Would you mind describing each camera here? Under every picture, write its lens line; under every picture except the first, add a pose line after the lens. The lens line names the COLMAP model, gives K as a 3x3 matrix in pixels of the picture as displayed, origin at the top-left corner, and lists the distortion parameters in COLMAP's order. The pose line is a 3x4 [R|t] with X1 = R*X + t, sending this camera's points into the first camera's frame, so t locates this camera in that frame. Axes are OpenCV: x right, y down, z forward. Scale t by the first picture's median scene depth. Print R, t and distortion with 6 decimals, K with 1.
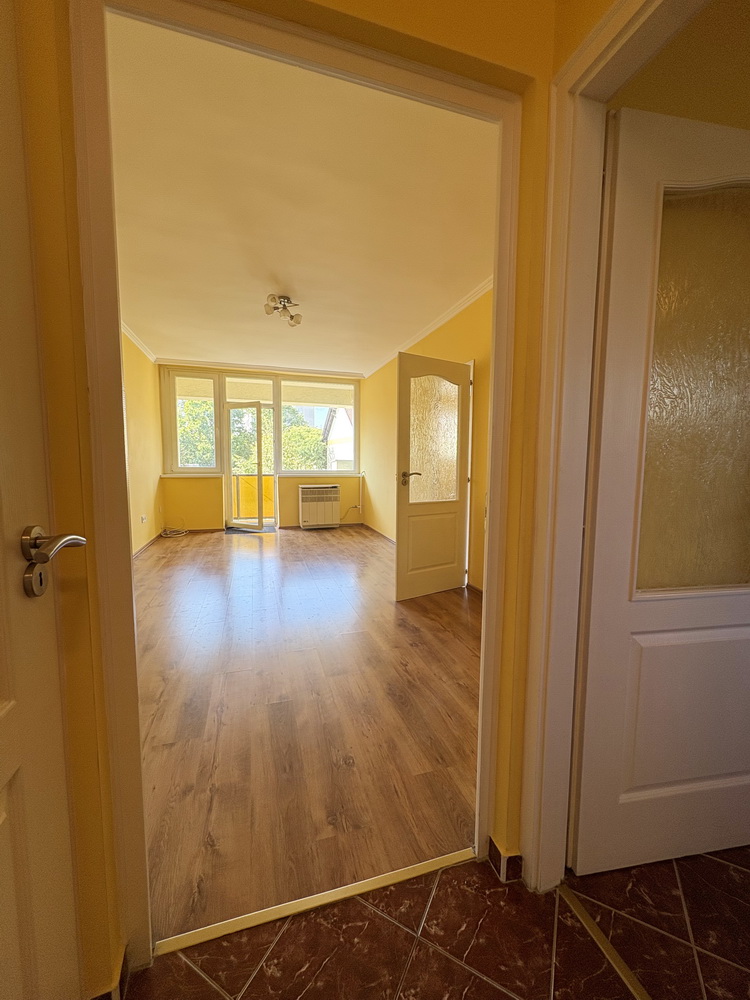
lens RADIAL K [[397.7, 0, 372.2], [0, 397.7, 497.0], [0, 0, 1]] dist [0.017307, 0.000086]
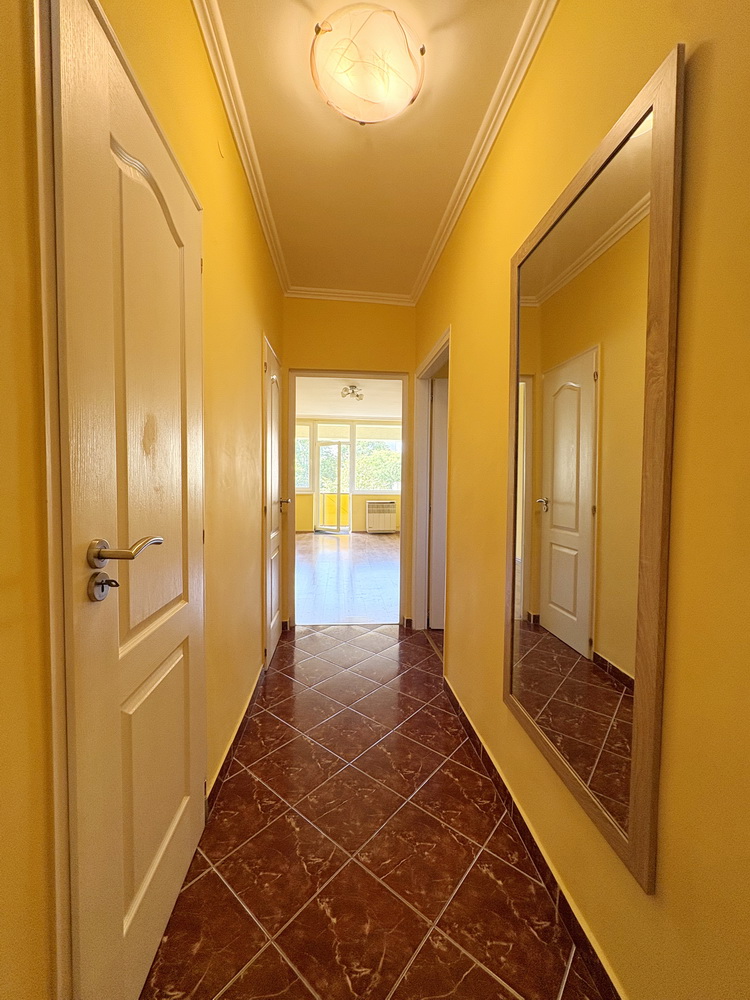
lens RADIAL K [[397.7, 0, 368.8], [0, 397.7, 492.6], [0, 0, 1]] dist [0.017307, 0.000086]
pose [[0.977019, 0.006365, -0.213055, 0.112478], [-0.019822, 0.997936, -0.061085, 0.025542], [0.212227, 0.063904, 0.975129, -0.322137]]
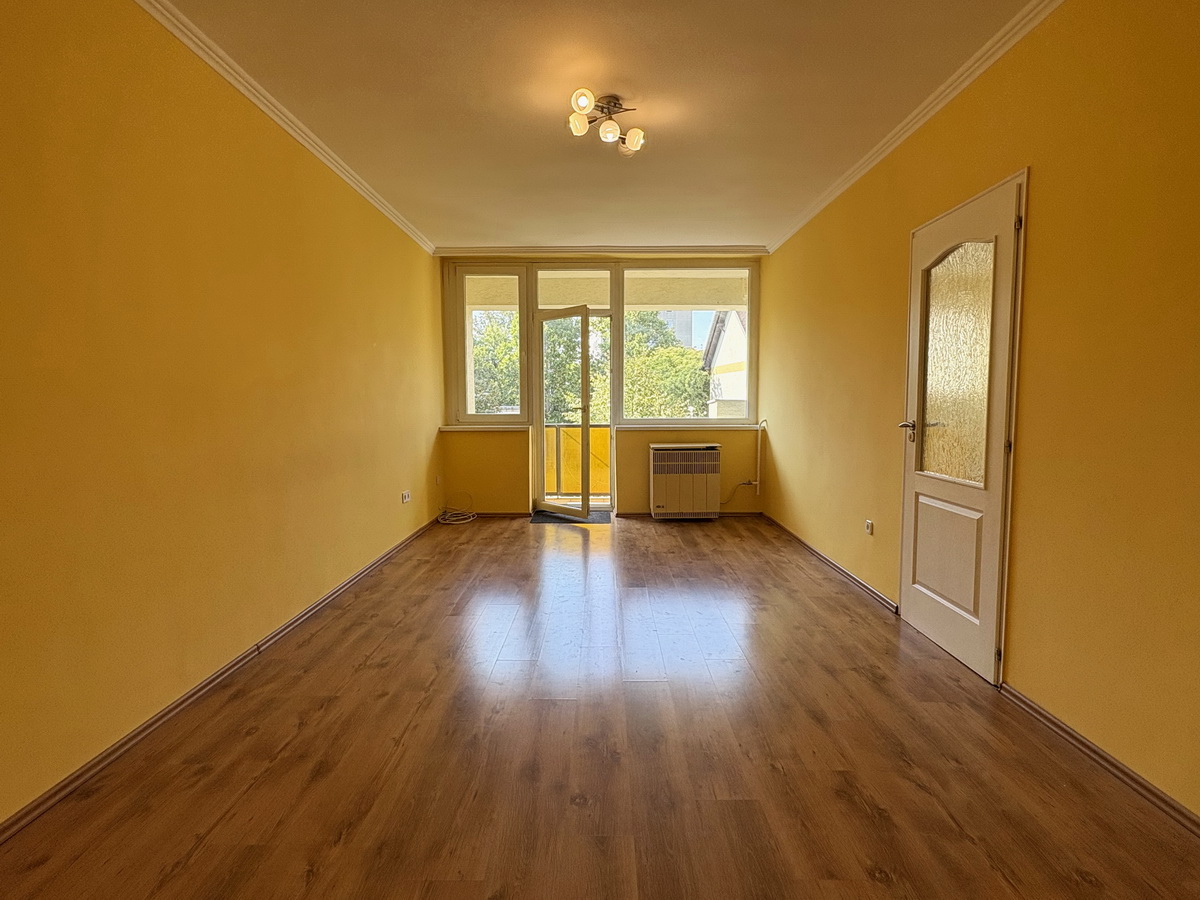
lens RADIAL K [[615.5, 0, 592.0], [0, 615.5, 454.7], [0, 0, 1]] dist [-0.021277, -0.000301]
pose [[0.956752, 0.014163, -0.290559, -0.002418], [-0.015738, 0.999871, -0.003085, -0.010164], [0.290478, 0.007524, 0.956852, 0.108684]]
